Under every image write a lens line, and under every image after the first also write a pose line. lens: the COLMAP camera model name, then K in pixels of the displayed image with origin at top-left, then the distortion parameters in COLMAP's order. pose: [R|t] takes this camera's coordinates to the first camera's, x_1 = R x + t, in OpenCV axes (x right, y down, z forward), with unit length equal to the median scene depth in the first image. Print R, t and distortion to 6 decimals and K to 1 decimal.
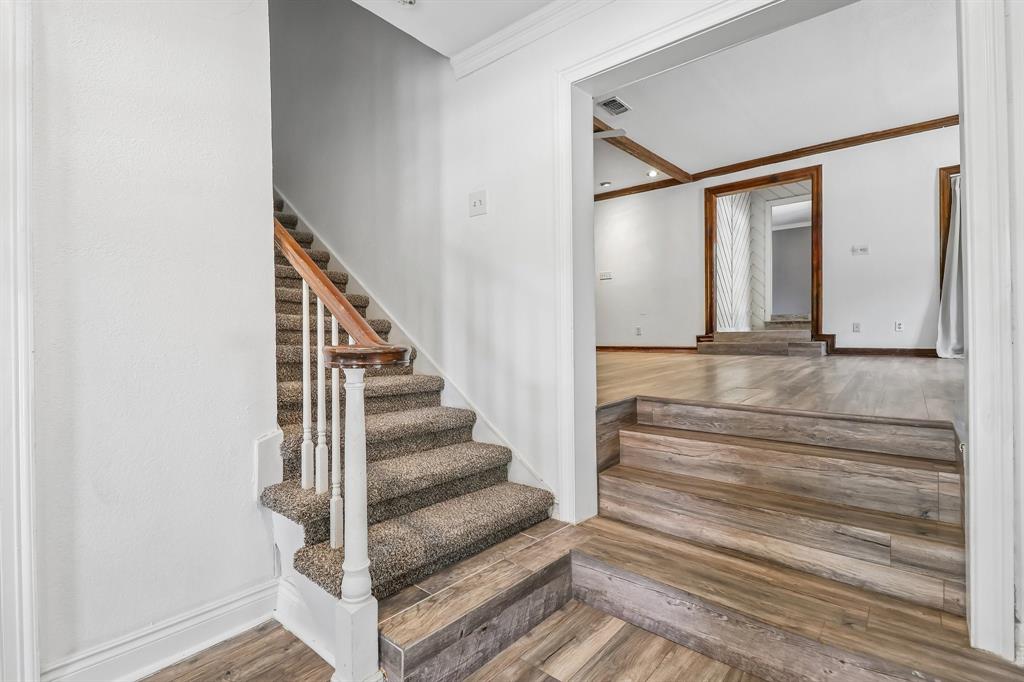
lens RADIAL K [[484.1, 0, 508.7], [0, 484.1, 330.5], [0, 0, 1]] dist [0.014527, -0.005428]
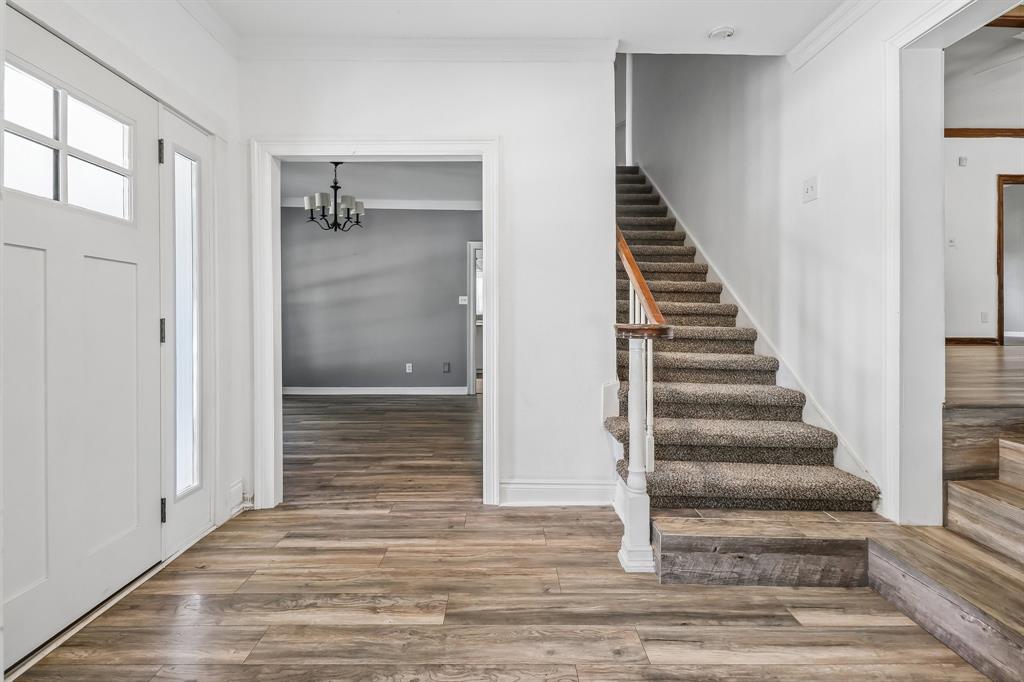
lens RADIAL K [[484.1, 0, 505.5], [0, 484.1, 318.8], [0, 0, 1]] dist [0.014527, -0.005428]
pose [[0.653624, 0.015227, -0.756666, 0.384734], [-0.006271, 0.999872, 0.014704, -0.003153], [0.756794, -0.004866, 0.653636, -0.200213]]
